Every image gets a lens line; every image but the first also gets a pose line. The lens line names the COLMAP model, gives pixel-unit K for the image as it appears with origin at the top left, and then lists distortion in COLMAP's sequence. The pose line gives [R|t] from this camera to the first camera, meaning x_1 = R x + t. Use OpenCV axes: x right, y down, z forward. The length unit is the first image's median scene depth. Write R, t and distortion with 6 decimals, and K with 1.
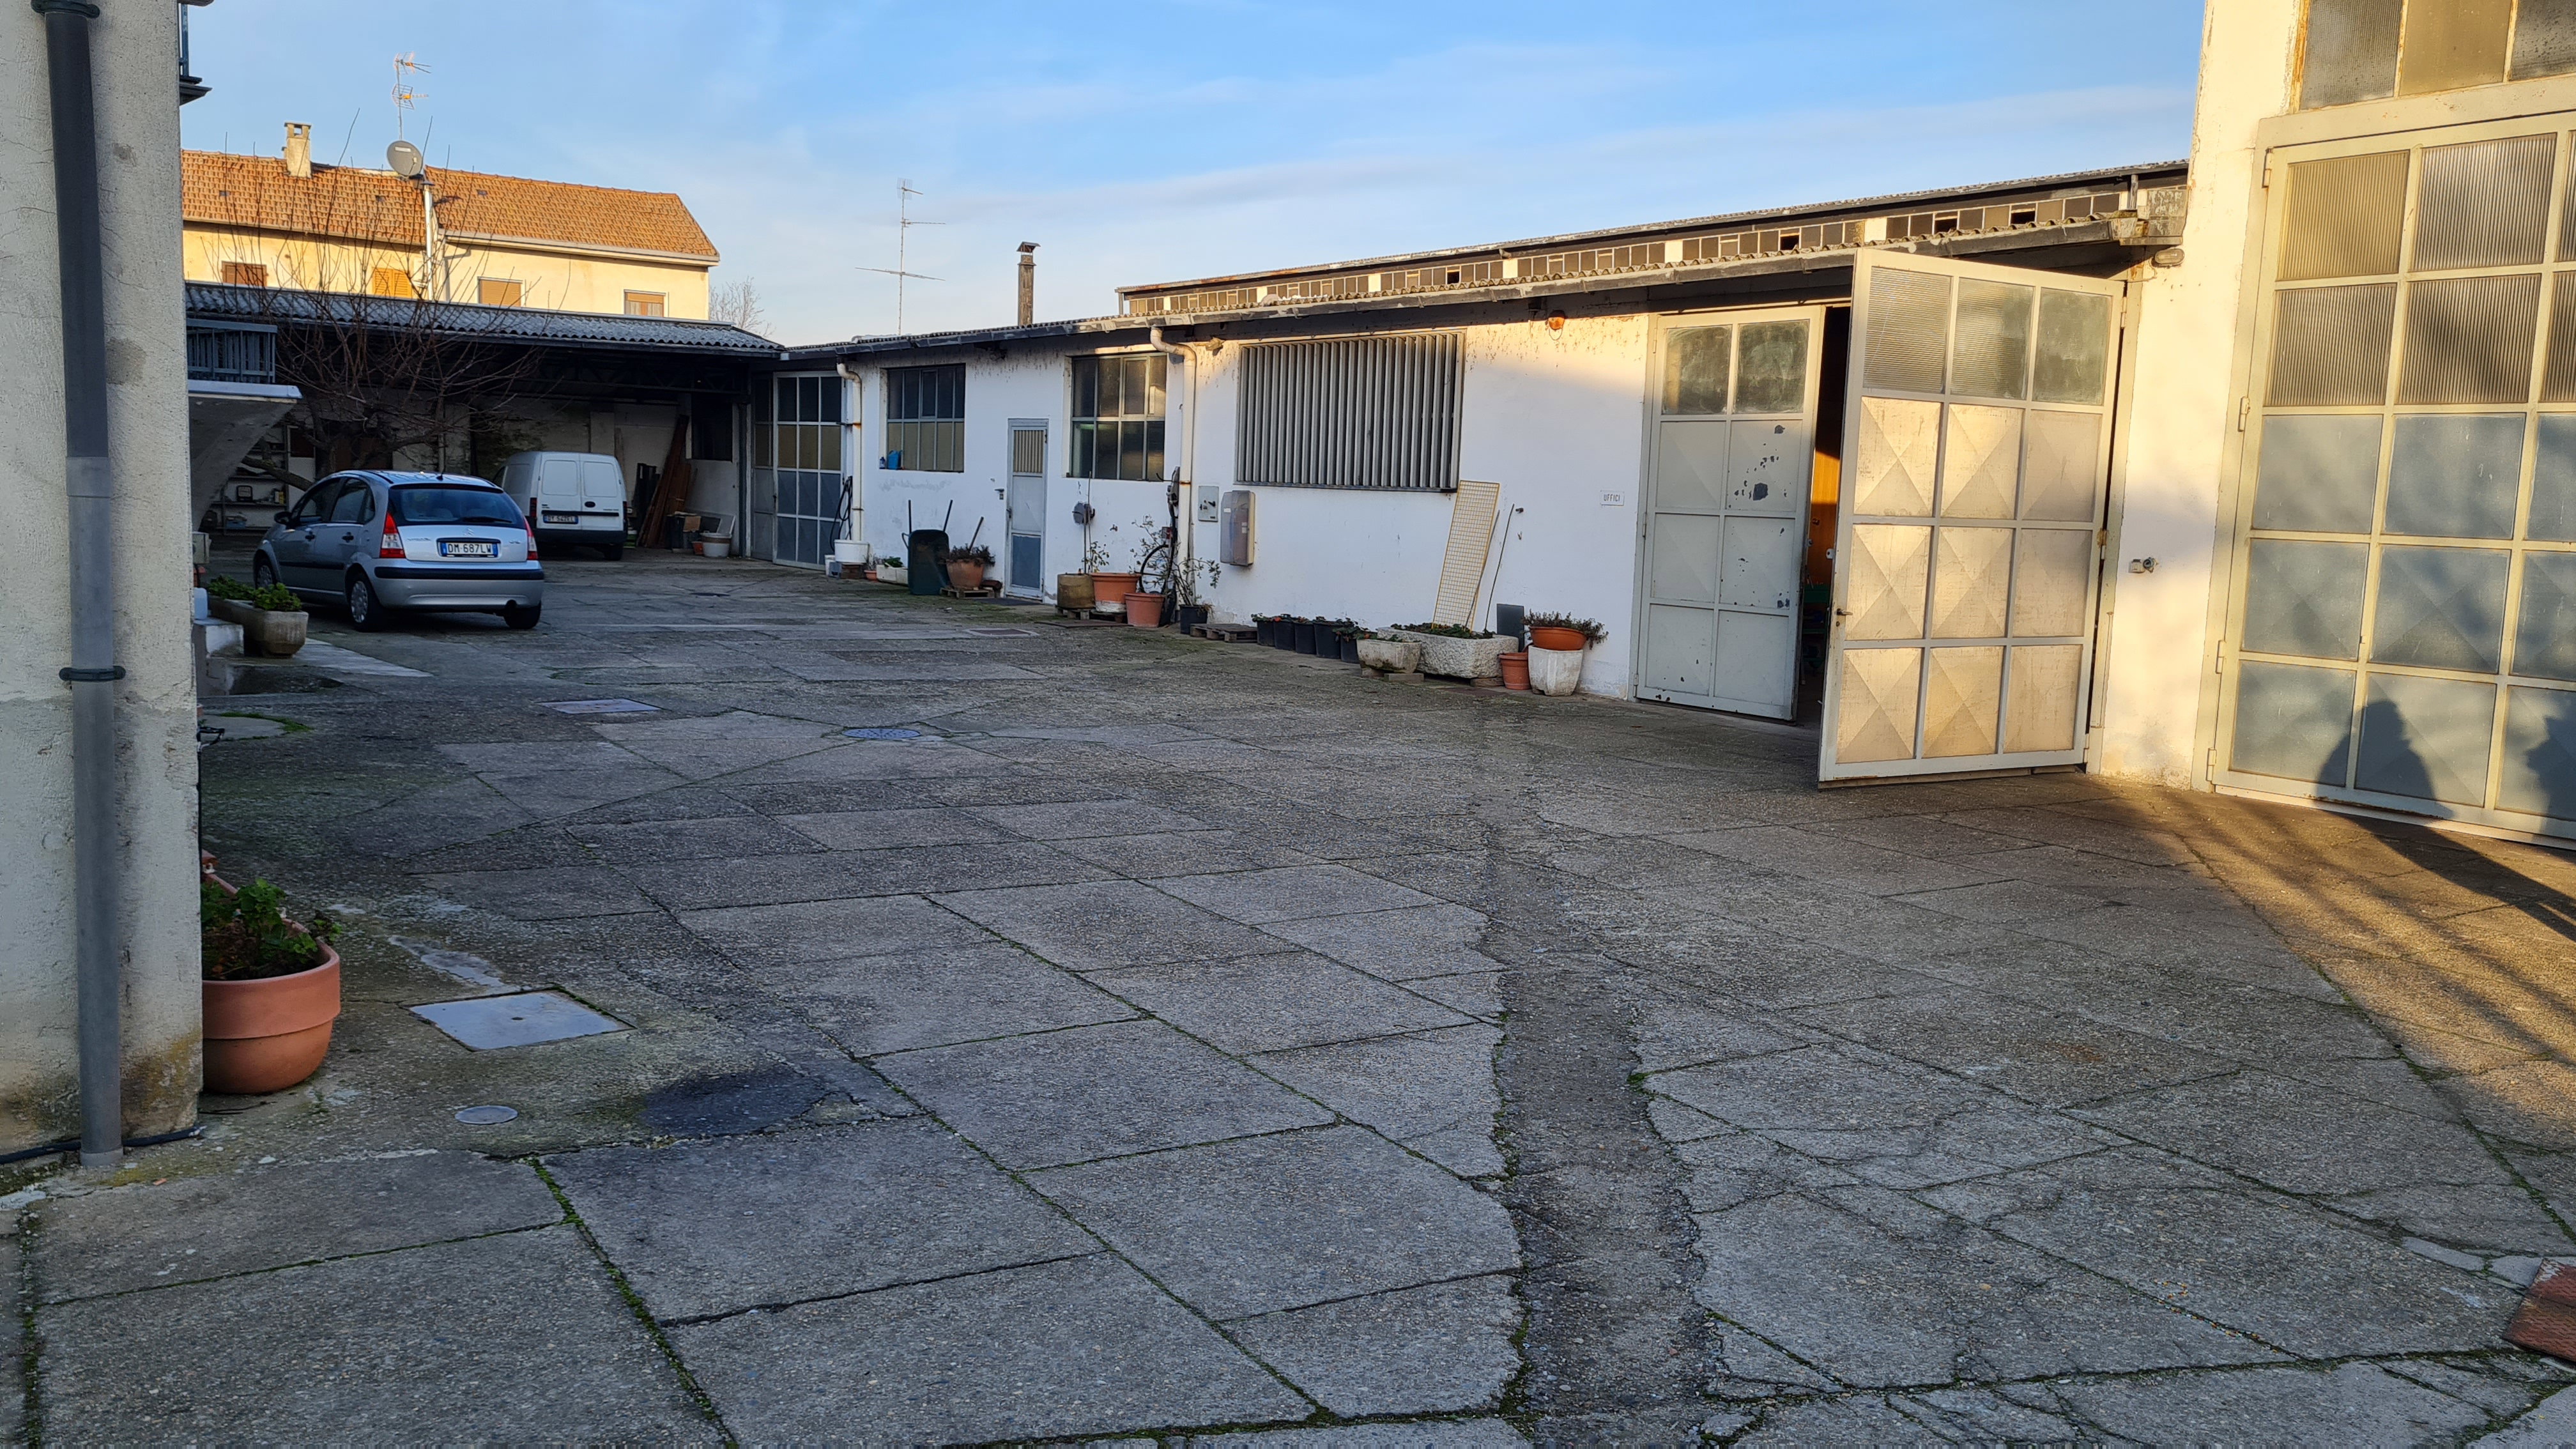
lens RADIAL K [[1866.7, 0, 1288.0], [0, 1866.7, 724.5], [0, 0, 1]] dist [0.074645, -0.065218]
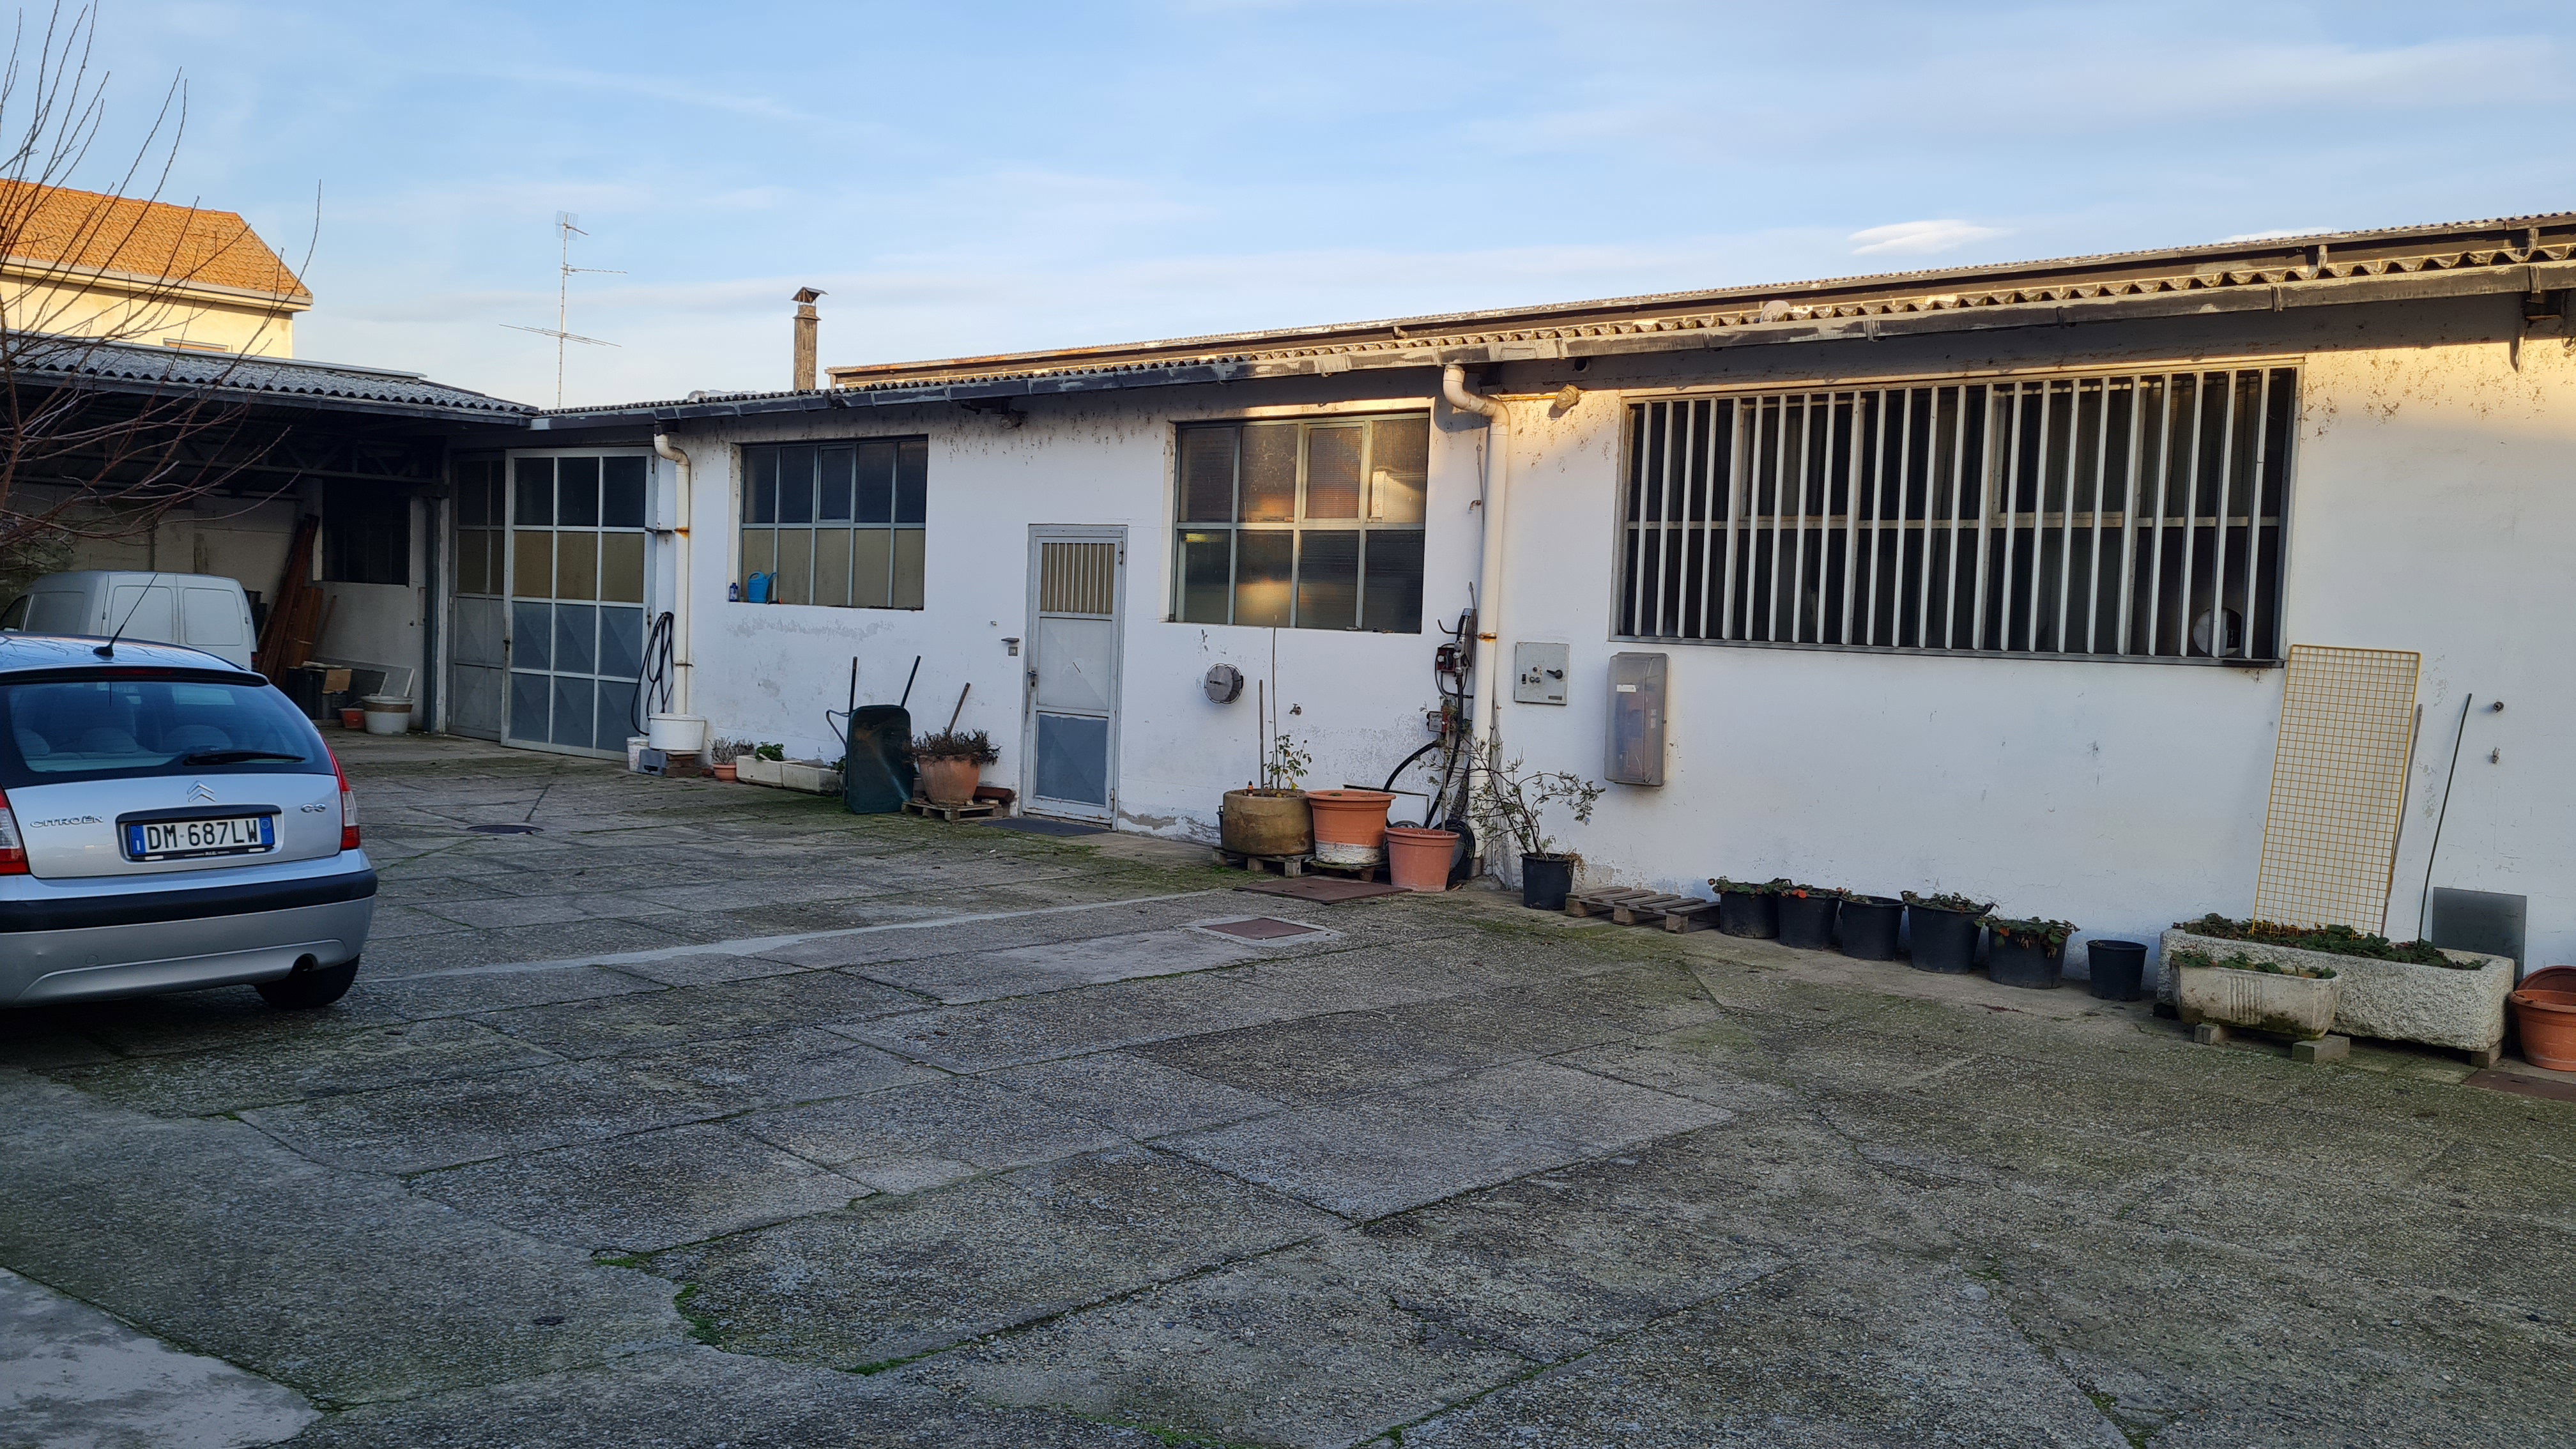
lens RADIAL K [[1866.7, 0, 1288.0], [0, 1866.7, 724.5], [0, 0, 1]] dist [0.074645, -0.065218]
pose [[0.968956, -0.013879, 0.246842, -0.225139], [0.029039, 0.997901, -0.057881, -0.062366], [-0.245521, 0.063252, 0.967326, 0.407034]]
